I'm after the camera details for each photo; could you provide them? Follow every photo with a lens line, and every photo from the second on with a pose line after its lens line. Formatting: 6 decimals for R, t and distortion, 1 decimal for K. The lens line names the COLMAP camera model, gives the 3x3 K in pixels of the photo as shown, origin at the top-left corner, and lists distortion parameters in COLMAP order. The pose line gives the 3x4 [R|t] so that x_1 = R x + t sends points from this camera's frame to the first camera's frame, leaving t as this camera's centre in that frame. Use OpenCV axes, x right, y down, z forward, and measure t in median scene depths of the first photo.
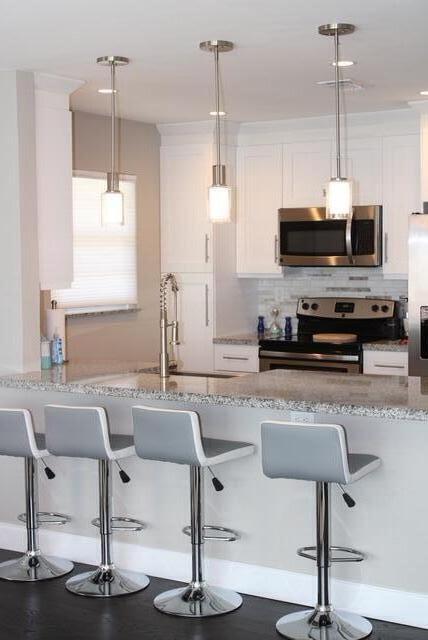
lens RADIAL K [[1065.0, 0, 214.0], [0, 1065.0, 320.0], [0, 0, 1]] dist [-0.006202, 0.118376]
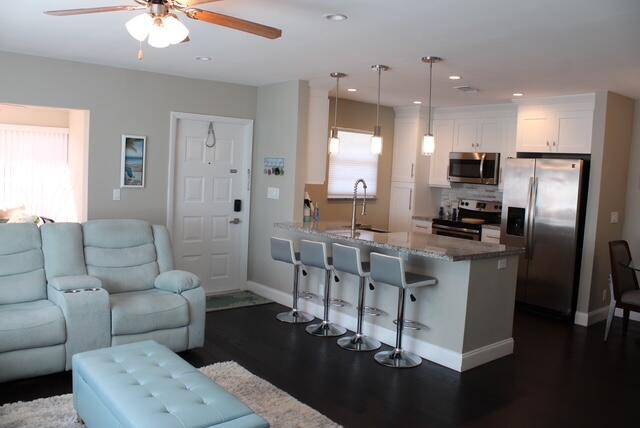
lens RADIAL K [[533.4, 0, 316.0], [0, 533.4, 214.2], [0, 0, 1]] dist [-0.165723, 0.153622]
pose [[0.946212, 0.081162, -0.313202, 0.139237], [-0.076931, 0.996701, 0.025867, 0.002249], [0.314268, -0.000381, 0.949334, 0.009028]]
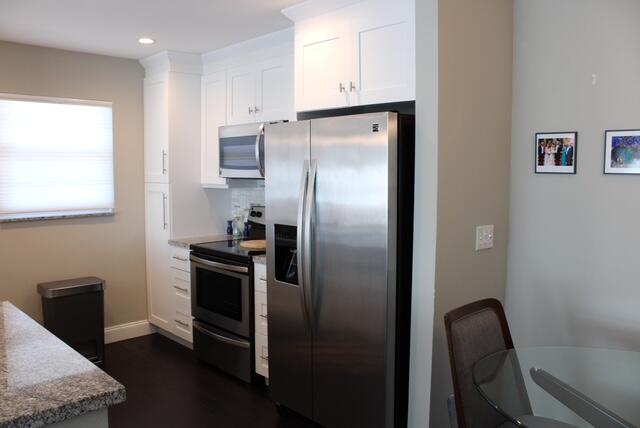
lens RADIAL K [[533.4, 0, 316.0], [0, 533.4, 214.2], [0, 0, 1]] dist [-0.165723, 0.153622]
pose [[0.975089, 0.028208, -0.220012, 0.282389], [-0.023454, 0.999432, 0.024191, -0.028396], [0.220569, -0.018428, 0.975197, 0.477982]]
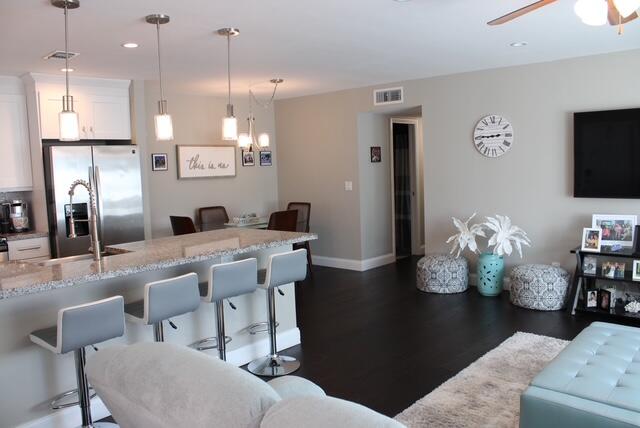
lens RADIAL K [[533.4, 0, 316.0], [0, 533.4, 214.2], [0, 0, 1]] dist [-0.165723, 0.153622]
pose [[0.168434, -0.087372, 0.981833, -0.424837], [0.100209, 0.992421, 0.071123, -0.013653], [-0.980606, 0.086409, 0.175913, 0.428626]]
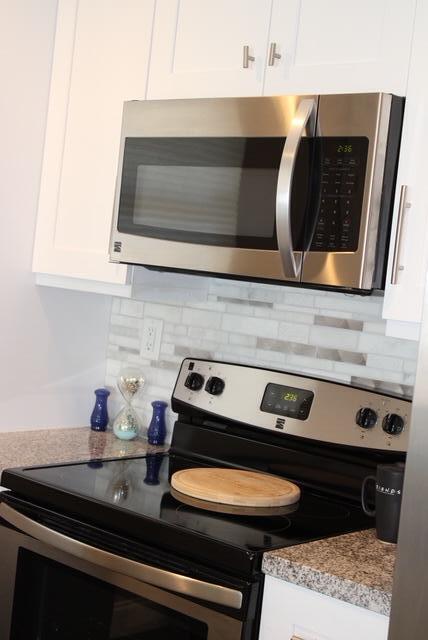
lens RADIAL K [[1098.9, 0, 184.0], [0, 1098.9, 319.8], [0, 0, 1]] dist [-0.005968, 0.047838]
pose [[0.979044, 0.115126, -0.167983, 0.147648], [-0.116557, 0.993183, 0.001347, -0.035079], [0.166993, 0.018261, 0.985789, 0.642909]]
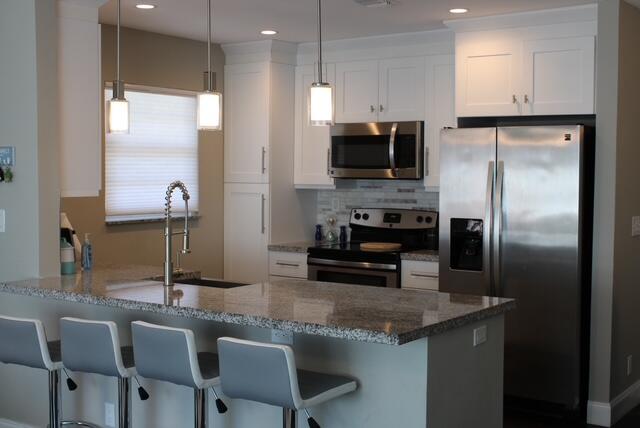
lens RADIAL K [[877.8, 0, 320.0], [0, 877.8, 214.0], [0, 0, 1]] dist [-0.033742, -0.045880]
pose [[0.998828, 0.015411, -0.045874, 0.091198], [-0.015984, 0.999798, -0.012161, -0.003931], [0.045677, 0.012880, 0.998873, 0.127165]]
